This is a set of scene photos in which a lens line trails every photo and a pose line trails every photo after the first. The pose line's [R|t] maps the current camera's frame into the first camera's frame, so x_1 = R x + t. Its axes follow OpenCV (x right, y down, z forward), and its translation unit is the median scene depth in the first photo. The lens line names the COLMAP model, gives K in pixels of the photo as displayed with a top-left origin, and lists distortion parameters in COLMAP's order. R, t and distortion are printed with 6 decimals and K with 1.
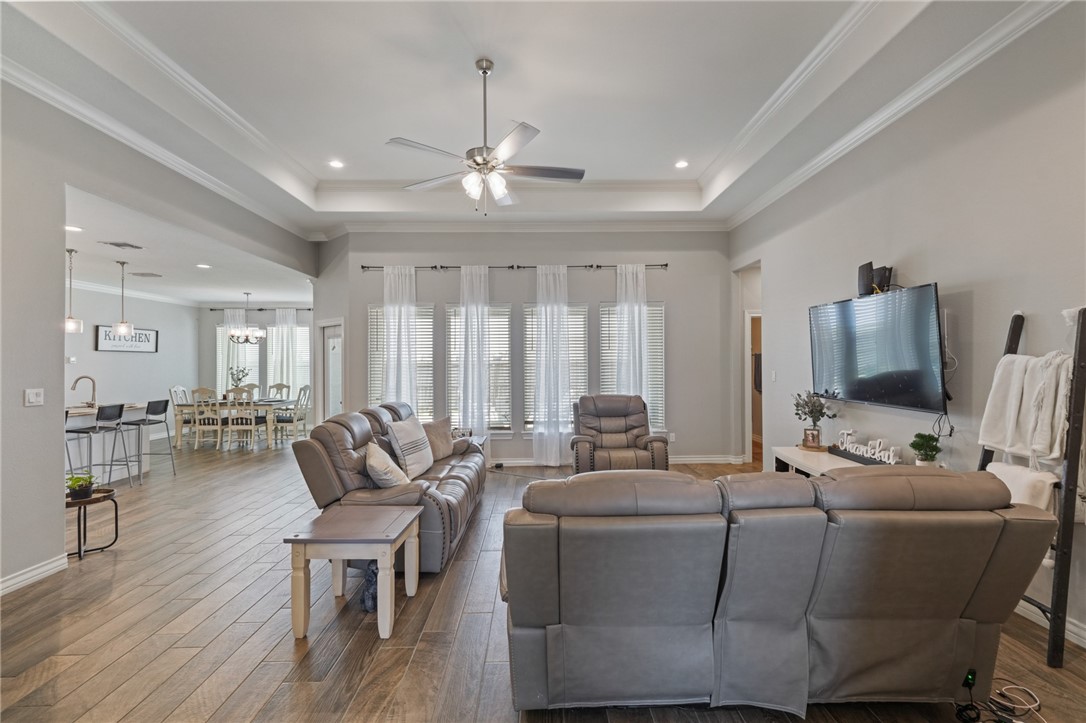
lens RADIAL K [[482.1, 0, 550.0], [0, 482.1, 354.5], [0, 0, 1]] dist [0.002841, 0.000563]
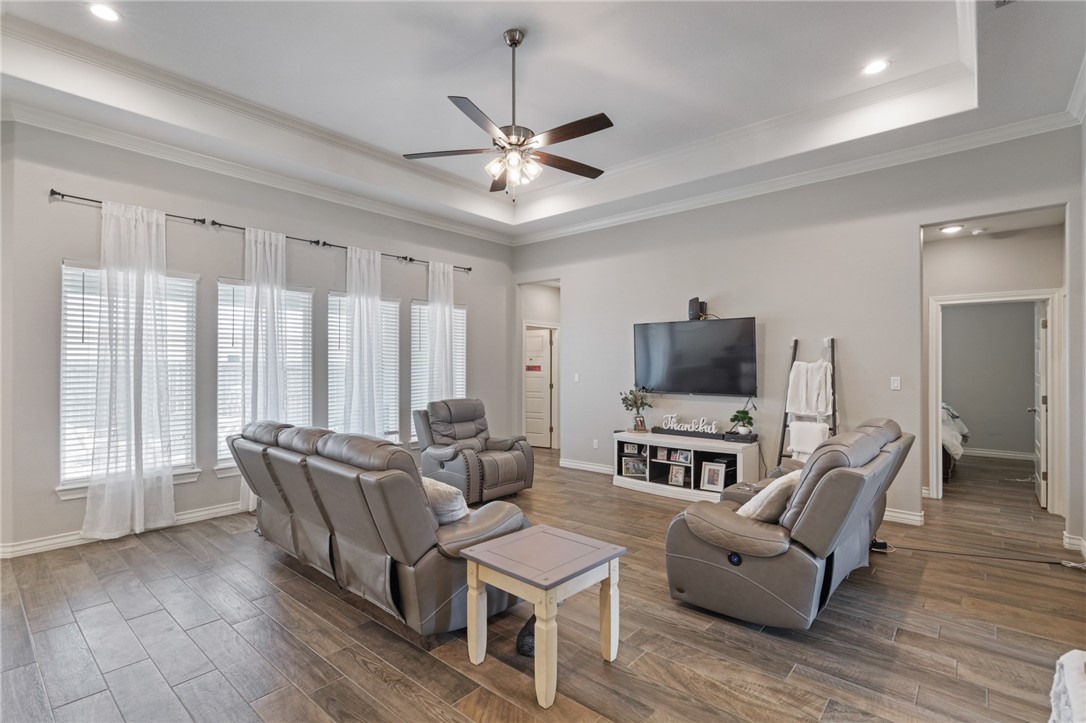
lens RADIAL K [[496.0, 0, 549.0], [0, 496.0, 364.9], [0, 0, 1]] dist [-0.000192, 0.001619]
pose [[0.675134, 0.008981, 0.737640, -0.452384], [-0.015630, 0.999876, 0.002132, 0.010198], [-0.737530, -0.012969, 0.675190, 0.192014]]
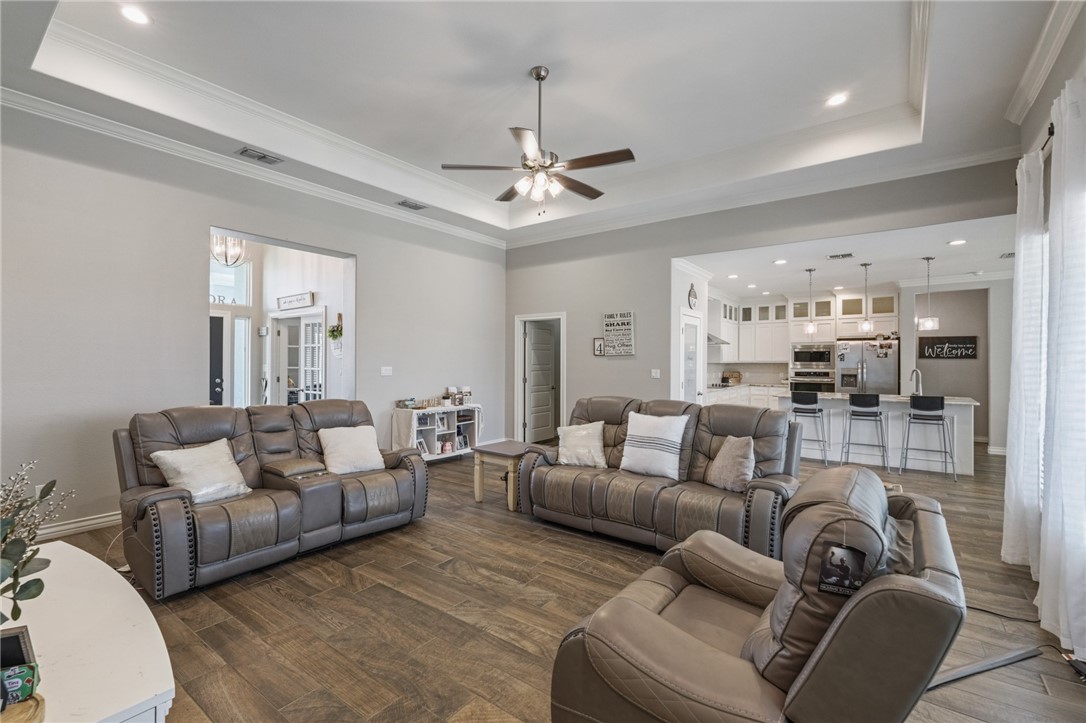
lens RADIAL K [[482.1, 0, 545.5], [0, 482.1, 358.8], [0, 0, 1]] dist [0.002841, 0.000563]
pose [[-0.624063, 0.002199, -0.781371, 0.400970], [0.011829, 0.999908, -0.006633, 0.018125], [0.781284, -0.013382, -0.624032, 0.982091]]
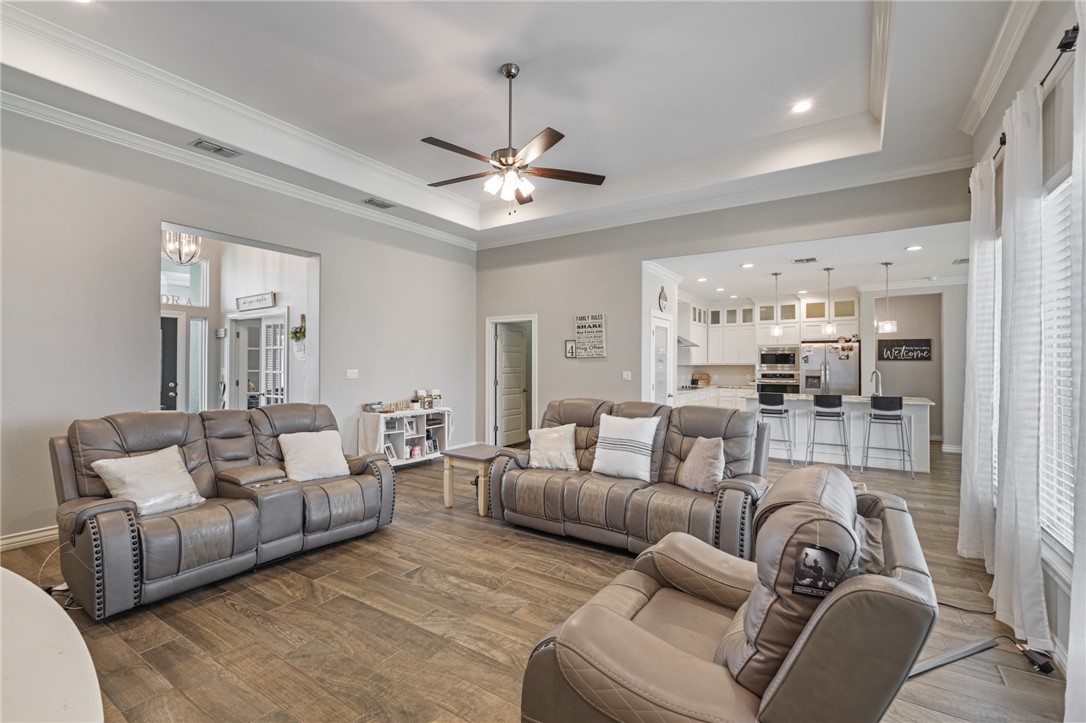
lens RADIAL K [[482.1, 0, 544.9], [0, 482.1, 361.0], [0, 0, 1]] dist [0.002841, 0.000563]
pose [[-0.578478, 0.001698, -0.815696, 0.392740], [0.013907, 0.999873, -0.007781, 0.019867], [0.815580, -0.015845, -0.578428, 0.977155]]
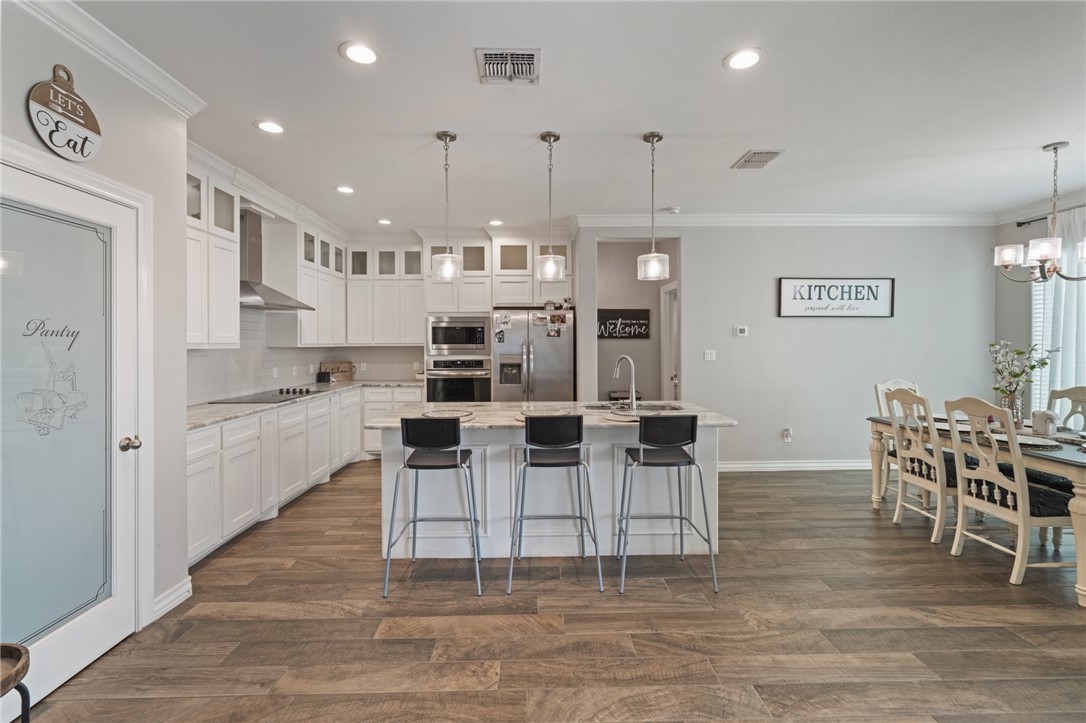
lens RADIAL K [[482.1, 0, 547.9], [0, 482.1, 348.0], [0, 0, 1]] dist [0.002841, 0.000563]
pose [[-0.007690, 0.013686, -0.999877, -0.356341], [0.016939, 0.999765, 0.013554, 0.025267], [0.999827, -0.016833, -0.007920, 0.872472]]
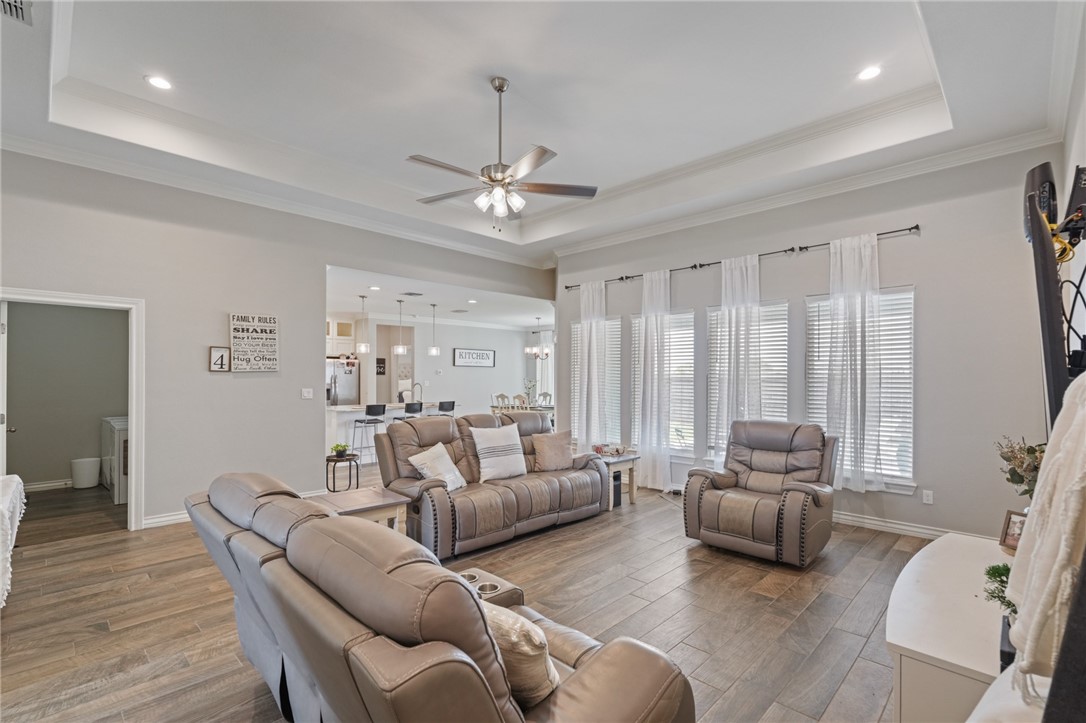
lens RADIAL K [[496.0, 0, 549.9], [0, 496.0, 368.7], [0, 0, 1]] dist [-0.000192, 0.001619]
pose [[0.701190, -0.001850, -0.712972, 0.408834], [0.002815, 0.999996, 0.000174, 0.001422], [0.712969, -0.002129, 0.701192, 0.204239]]
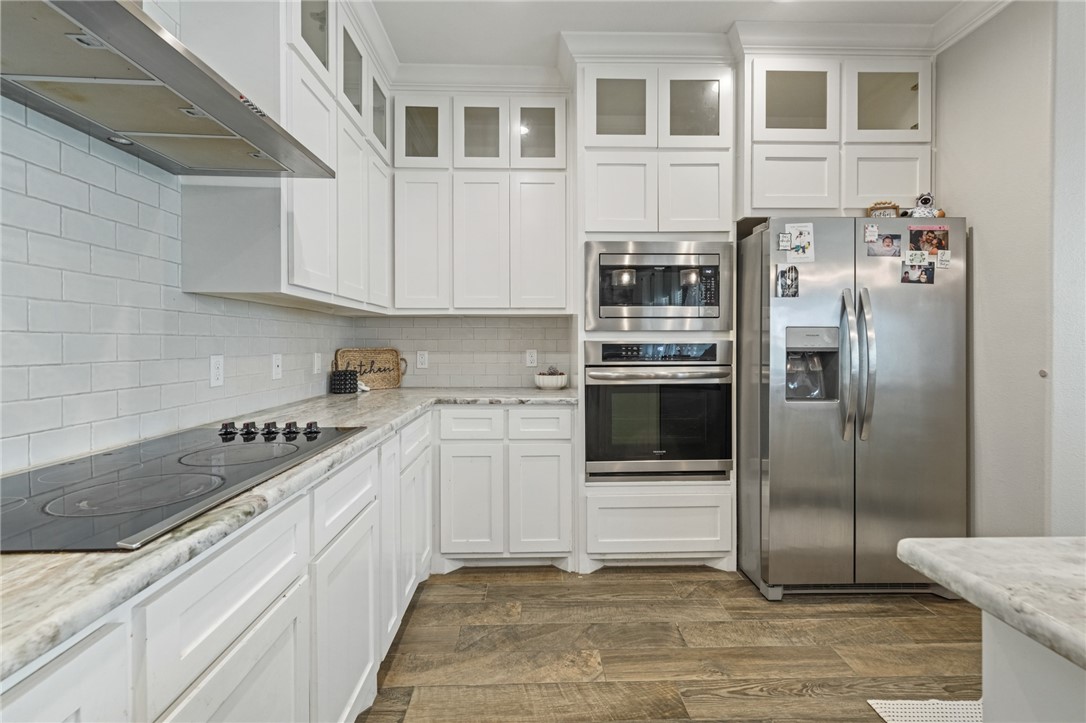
lens RADIAL K [[482.1, 0, 549.9], [0, 482.1, 349.1], [0, 0, 1]] dist [0.002841, 0.000563]
pose [[0.005074, 0.016507, -0.999851, -0.871126], [0.017113, 0.999716, 0.016592, 0.054661], [0.999841, -0.017195, 0.004790, 0.605410]]
